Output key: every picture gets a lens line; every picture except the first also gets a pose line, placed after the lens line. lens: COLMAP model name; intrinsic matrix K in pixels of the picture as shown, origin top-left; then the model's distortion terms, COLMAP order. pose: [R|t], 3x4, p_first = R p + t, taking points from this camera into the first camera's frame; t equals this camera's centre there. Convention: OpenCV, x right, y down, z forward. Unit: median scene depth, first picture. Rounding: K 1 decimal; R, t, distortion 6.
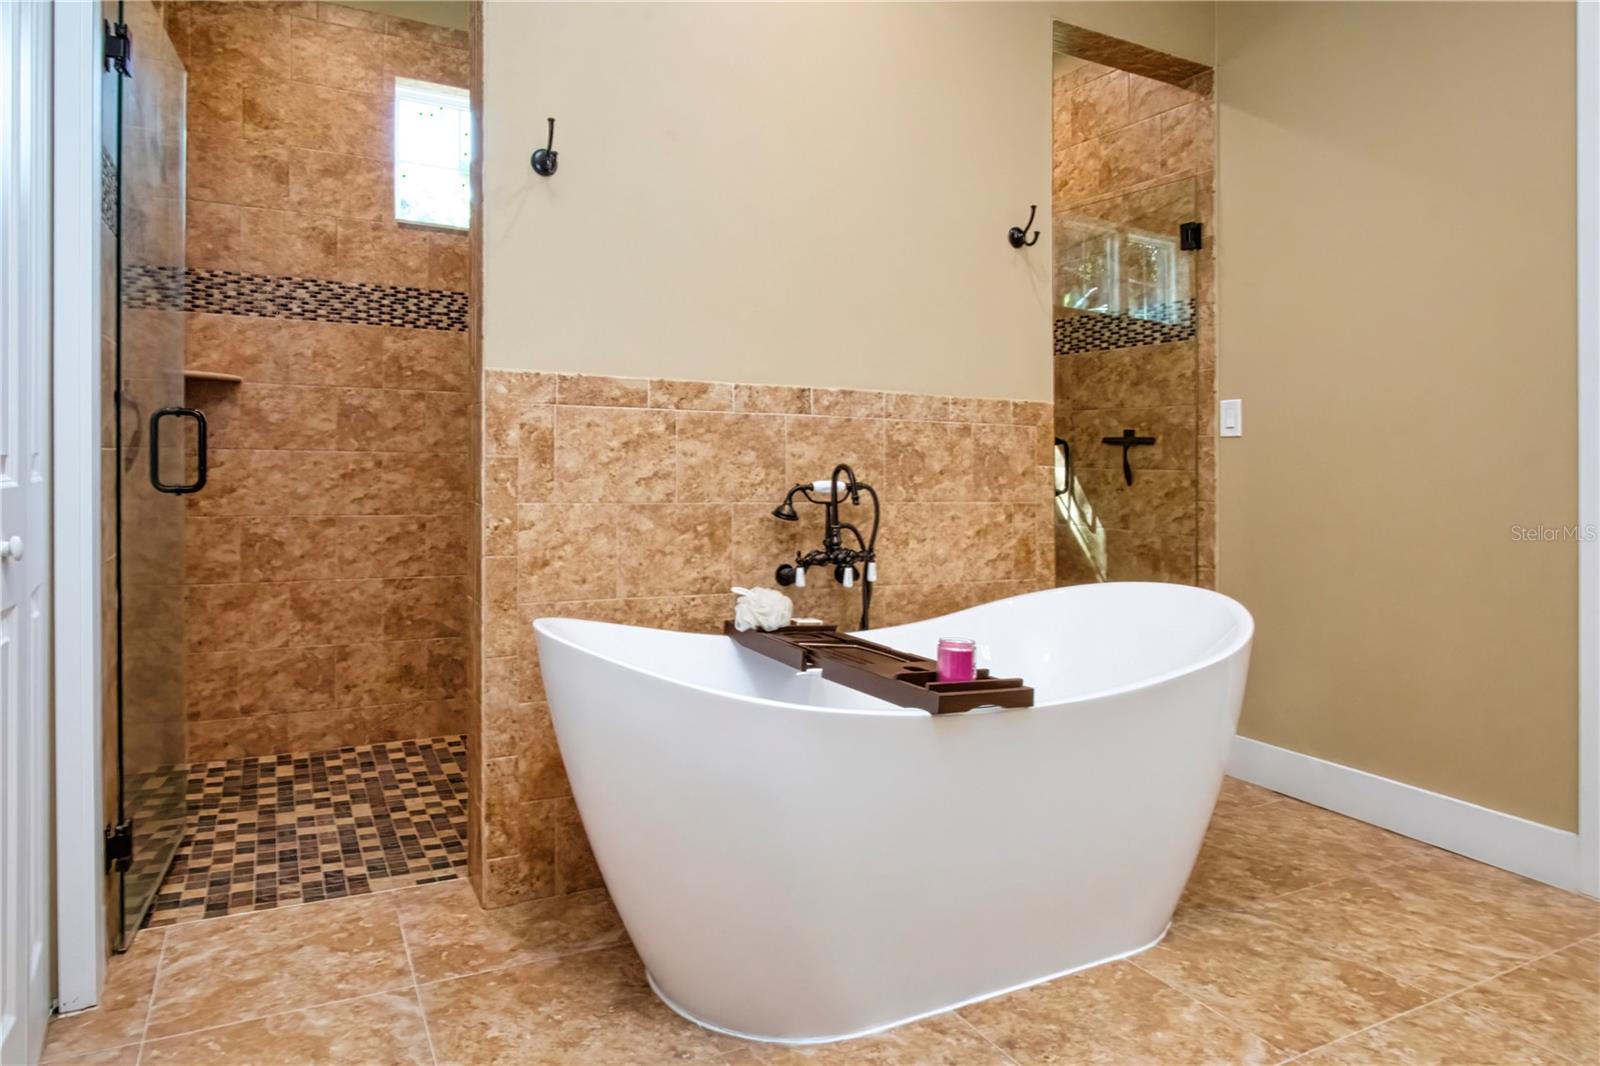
lens RADIAL K [[996.1, 0, 781.3], [0, 996.1, 442.1], [0, 0, 1]] dist [-0.024237, 0.009477]
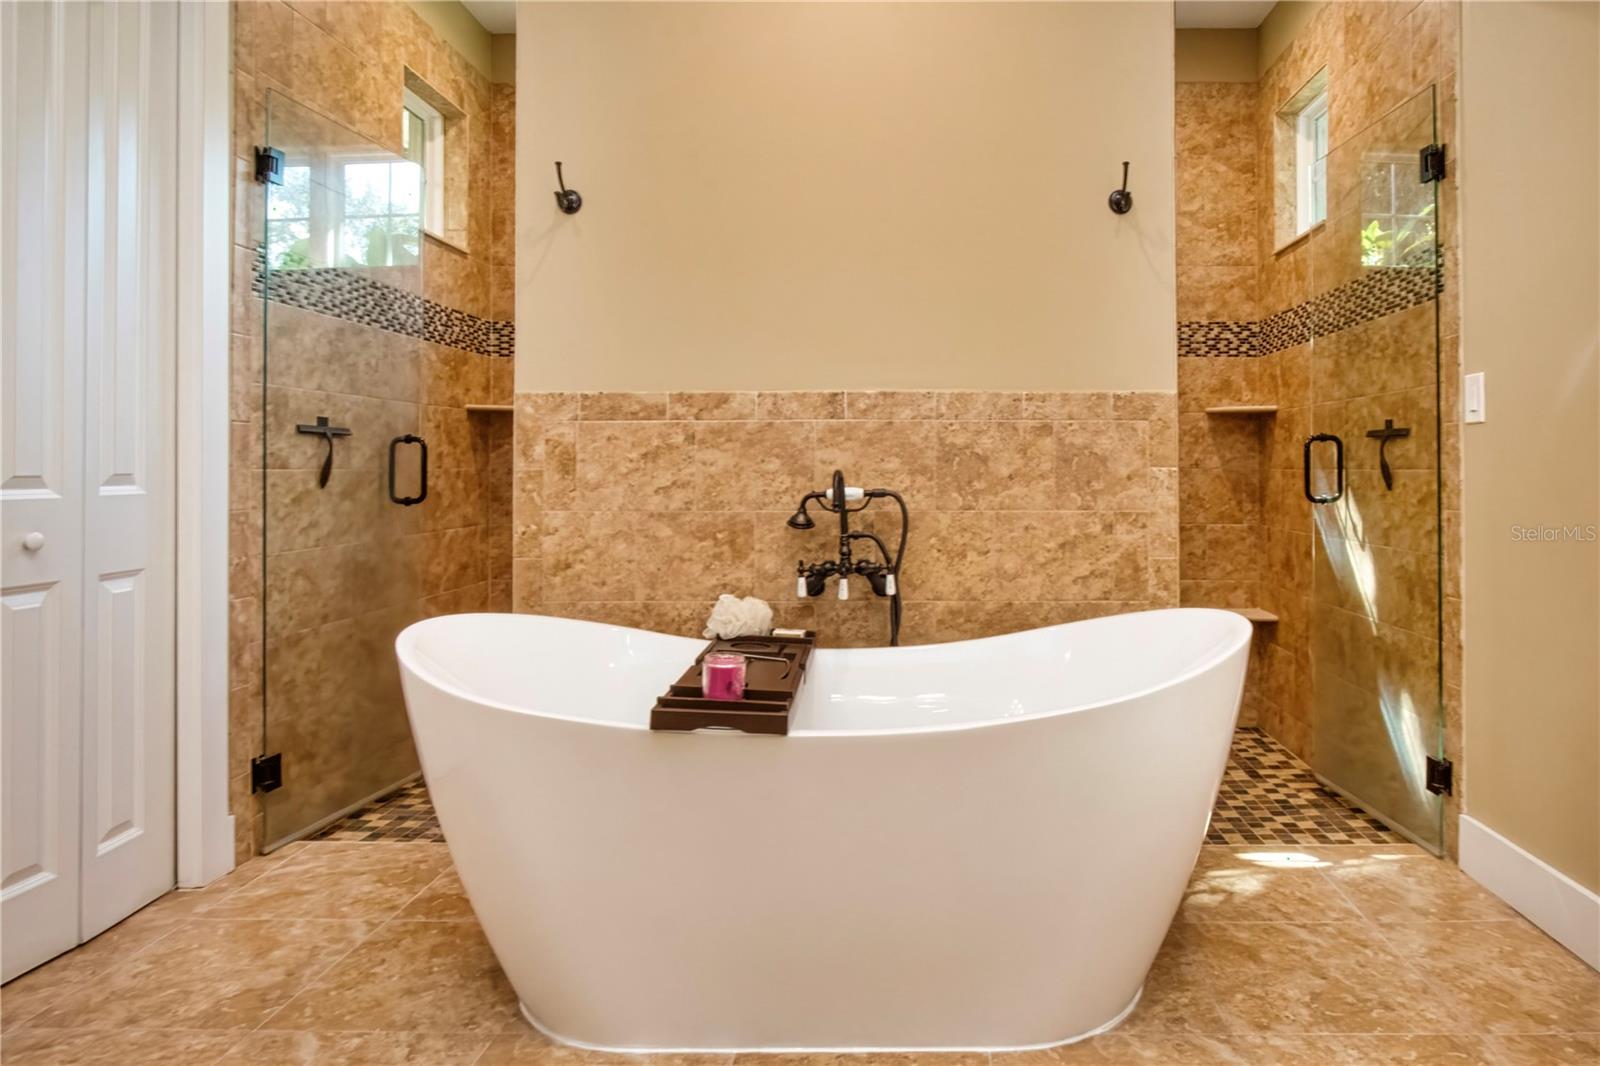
lens RADIAL K [[996.1, 0, 891.2], [0, 996.1, 453.4], [0, 0, 1]] dist [-0.024237, 0.009477]
pose [[0.885880, -0.028653, -0.463029, 0.491160], [0.027585, 0.999578, -0.009079, 0.014593], [0.463094, -0.004730, 0.886297, 0.161619]]
